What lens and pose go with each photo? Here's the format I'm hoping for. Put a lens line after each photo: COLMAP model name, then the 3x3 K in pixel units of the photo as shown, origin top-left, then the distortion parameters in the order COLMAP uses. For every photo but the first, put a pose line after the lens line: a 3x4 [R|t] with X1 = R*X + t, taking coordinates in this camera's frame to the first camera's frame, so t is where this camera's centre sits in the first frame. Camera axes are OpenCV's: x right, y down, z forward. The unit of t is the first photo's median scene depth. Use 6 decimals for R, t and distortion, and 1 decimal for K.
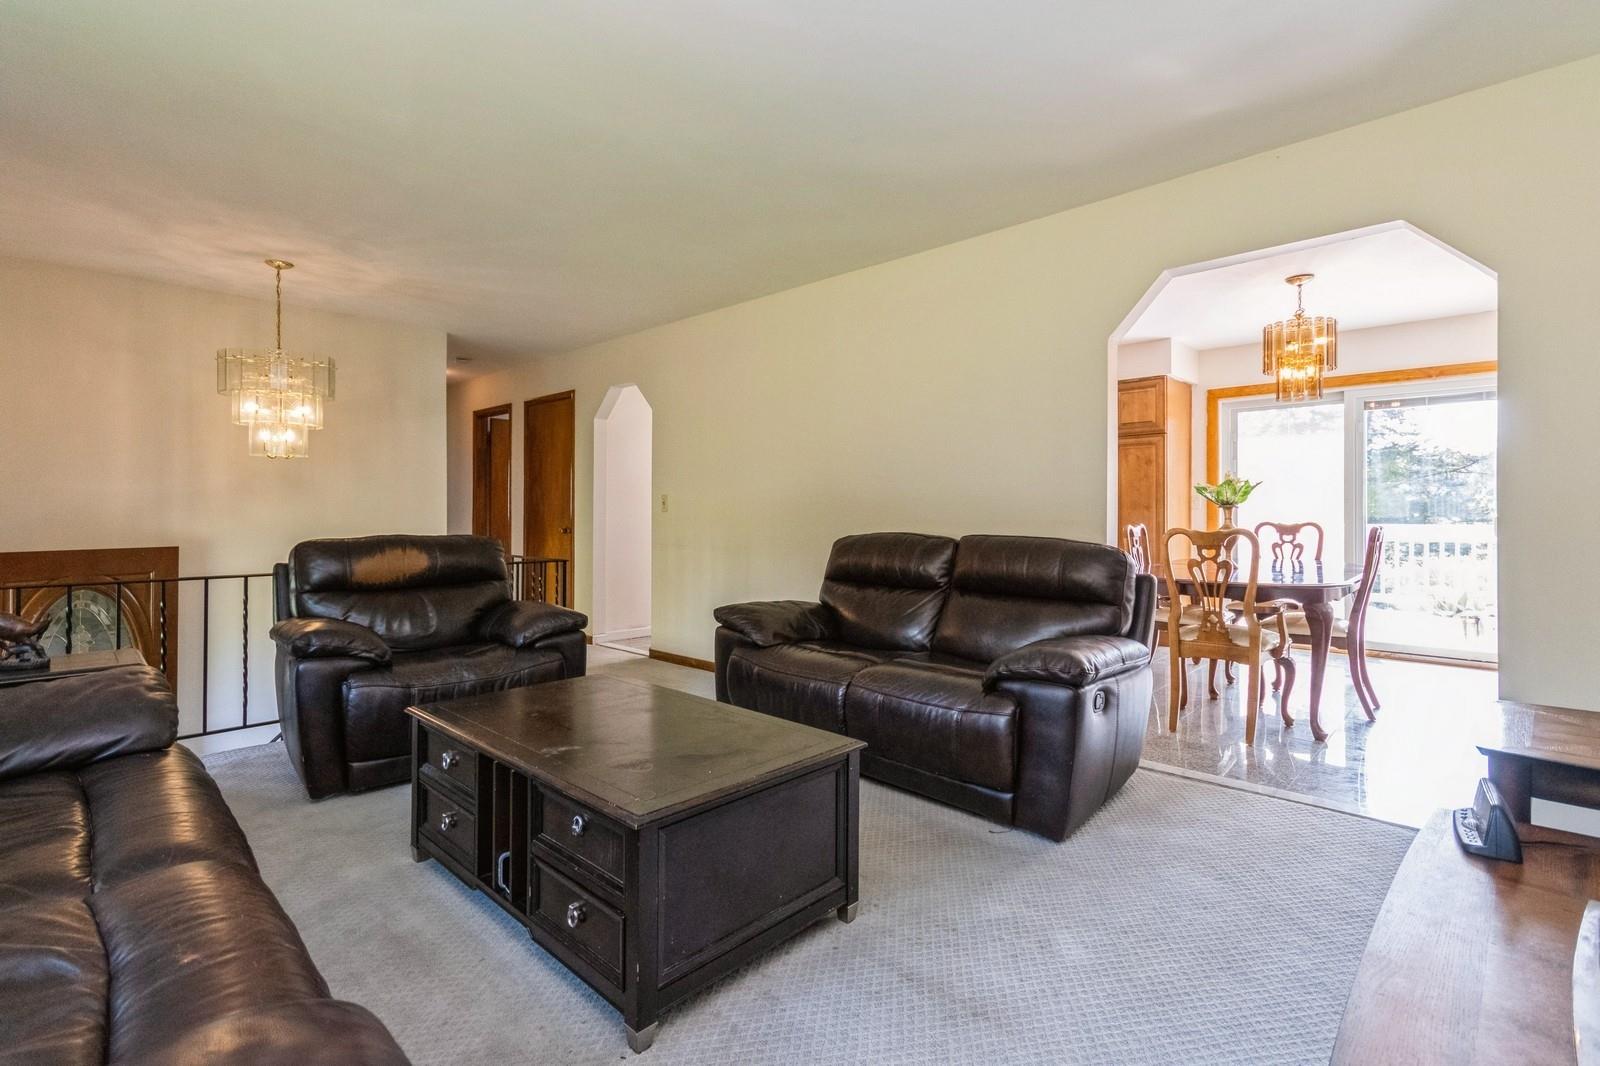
lens RADIAL K [[752.1, 0, 790.5], [0, 752.1, 516.9], [0, 0, 1]] dist [0.012277, -0.000627]
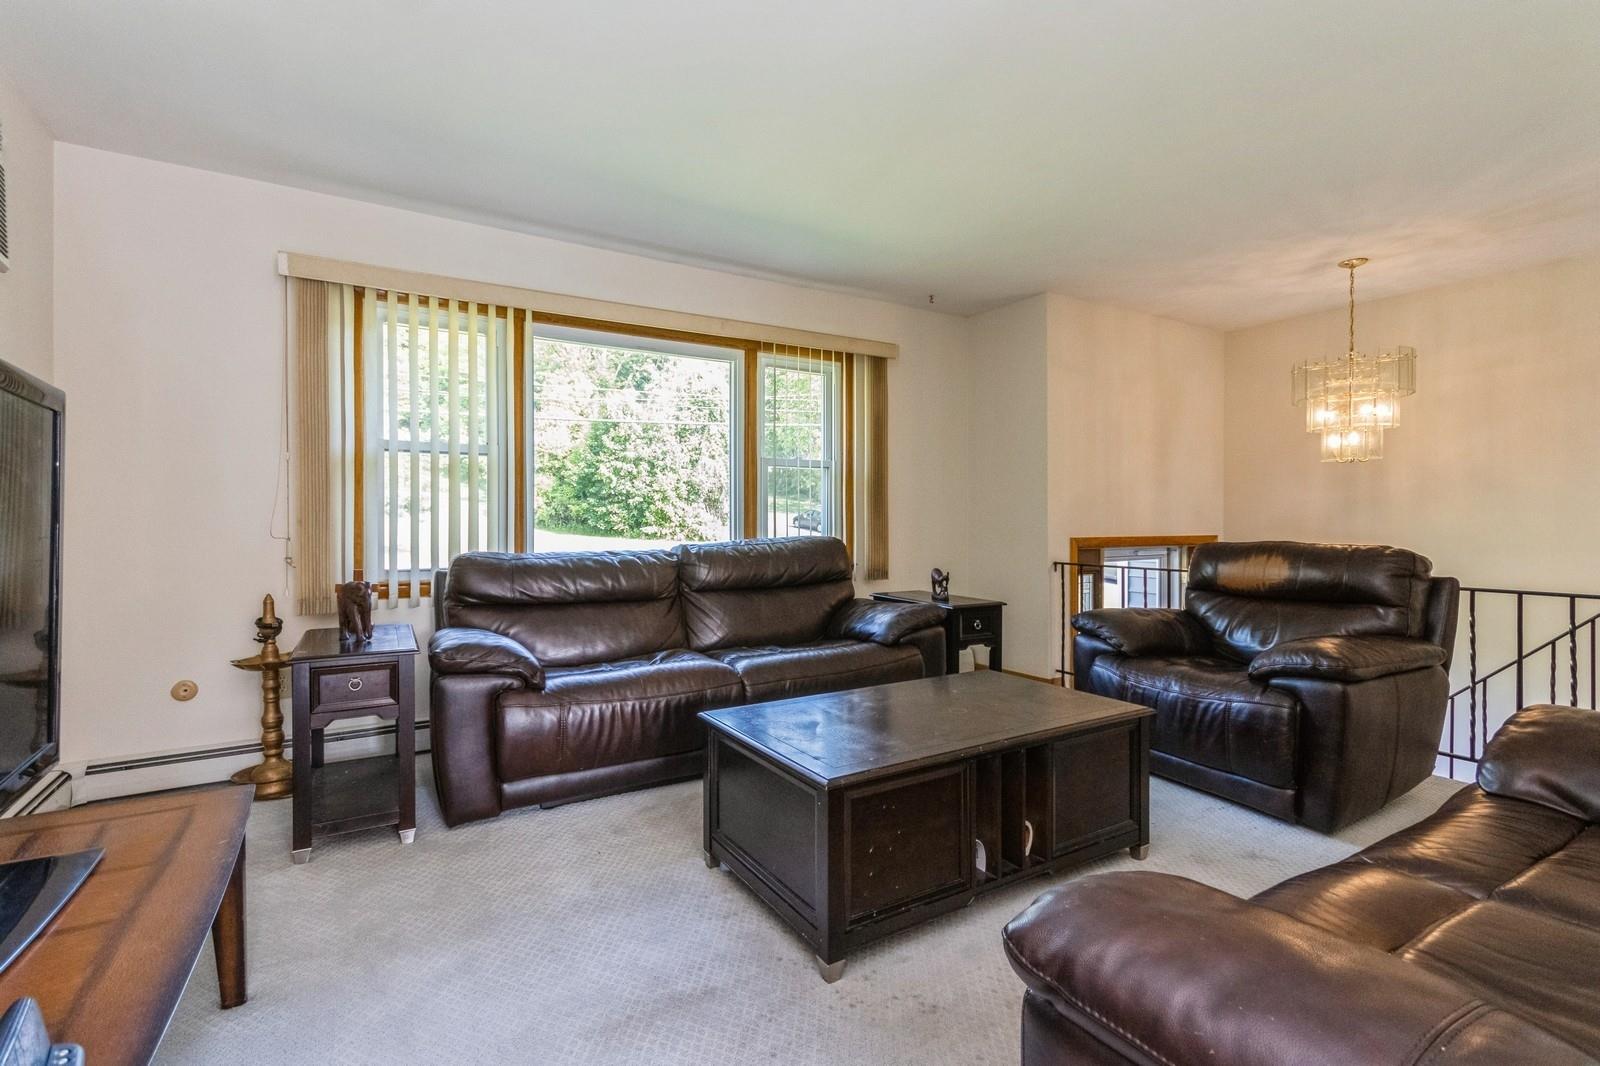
lens RADIAL K [[752.1, 0, 807.8], [0, 752.1, 522.9], [0, 0, 1]] dist [0.012277, -0.000627]
pose [[-0.264111, 0.003041, -0.964487, 0.467551], [-0.008352, 0.999950, 0.005440, 0.000895], [0.964456, 0.009492, -0.264073, 0.608277]]
